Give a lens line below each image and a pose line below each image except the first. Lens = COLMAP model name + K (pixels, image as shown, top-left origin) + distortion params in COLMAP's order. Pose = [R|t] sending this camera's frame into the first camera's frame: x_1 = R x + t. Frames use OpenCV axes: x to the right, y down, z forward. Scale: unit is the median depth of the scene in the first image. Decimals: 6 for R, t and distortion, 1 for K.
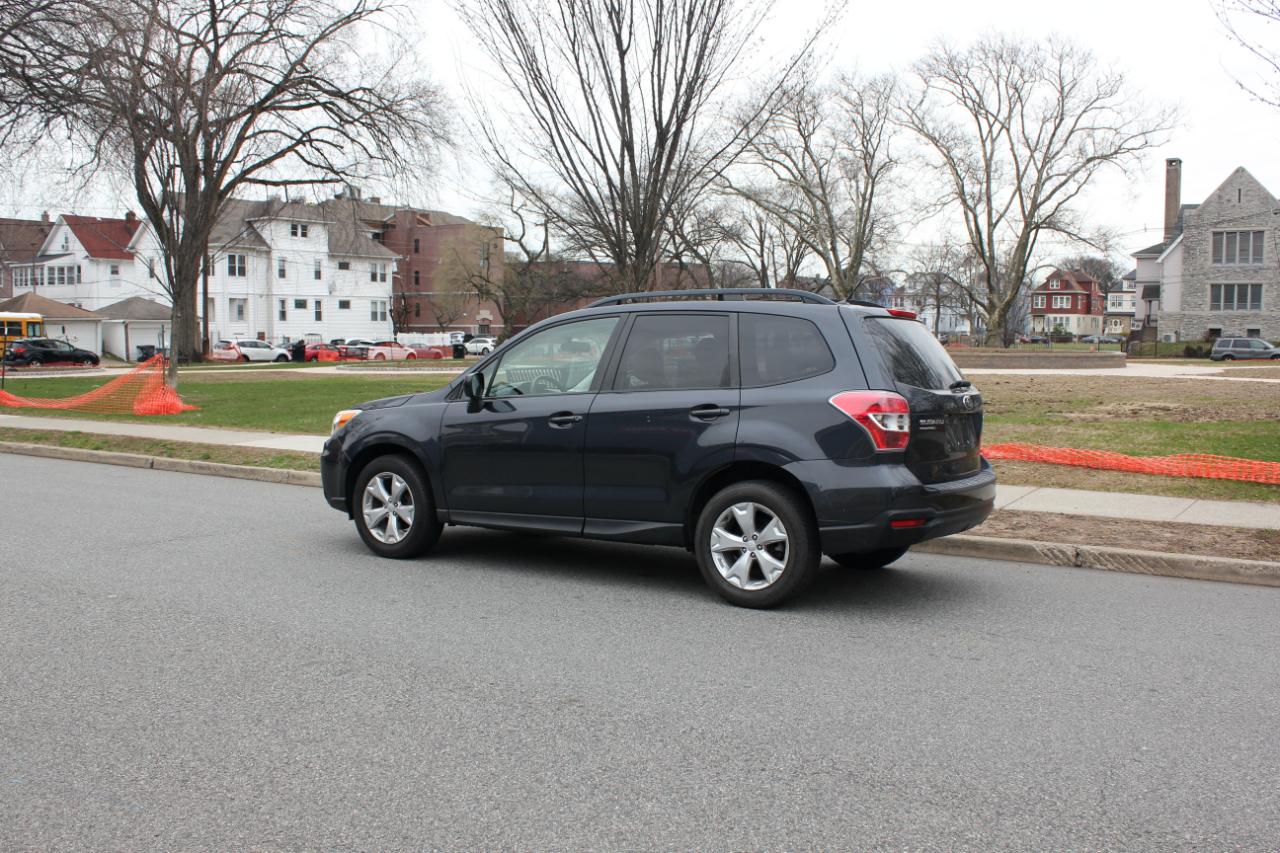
lens RADIAL K [[1190.4, 0, 643.9], [0, 1190.4, 429.6], [0, 0, 1]] dist [-0.129008, 0.072181]
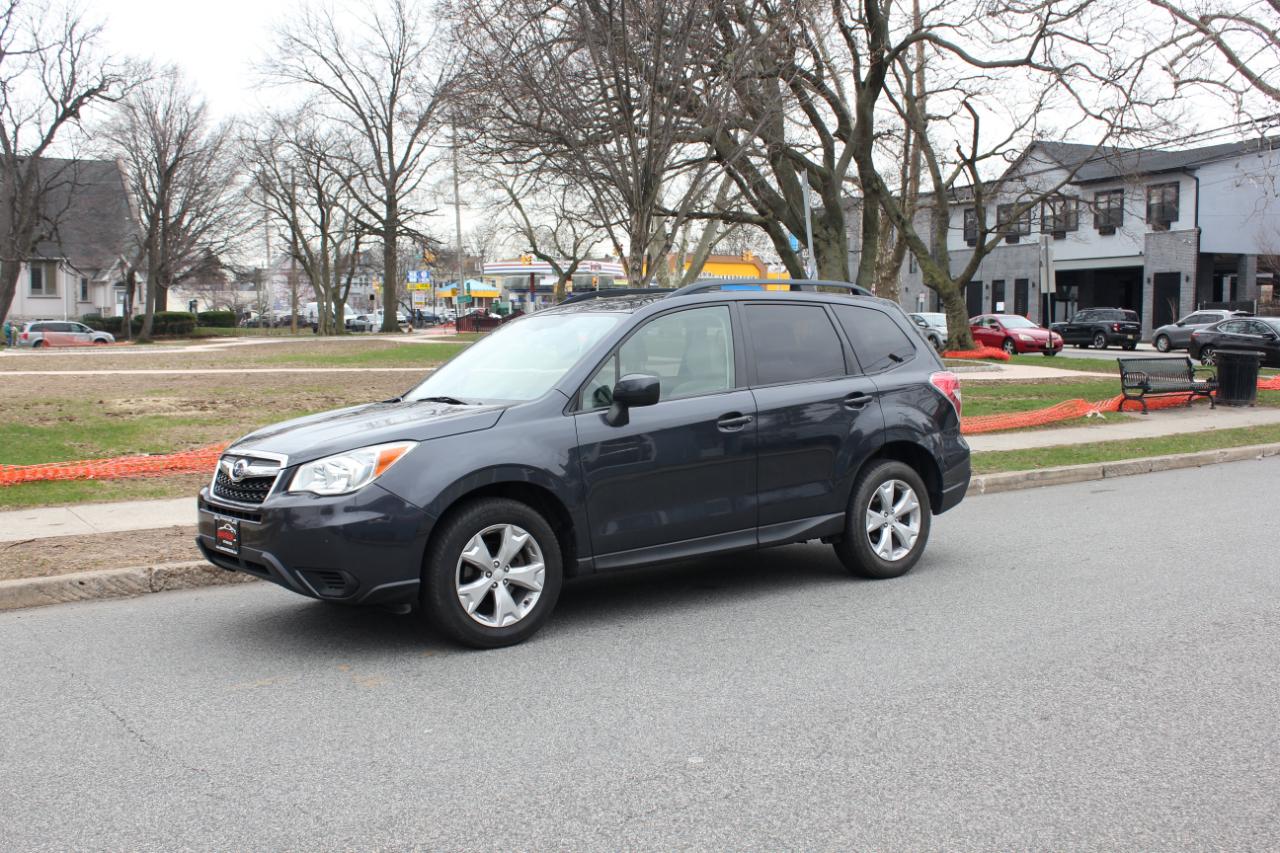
lens RADIAL K [[1327.4, 0, 641.8], [0, 1327.4, 432.1], [0, 0, 1]] dist [-0.123487, 0.138926]
pose [[0.346064, -0.079789, 0.934812, -0.102750], [0.078025, 0.995373, 0.056074, -0.006208], [-0.934961, 0.053533, 0.350688, 0.073063]]
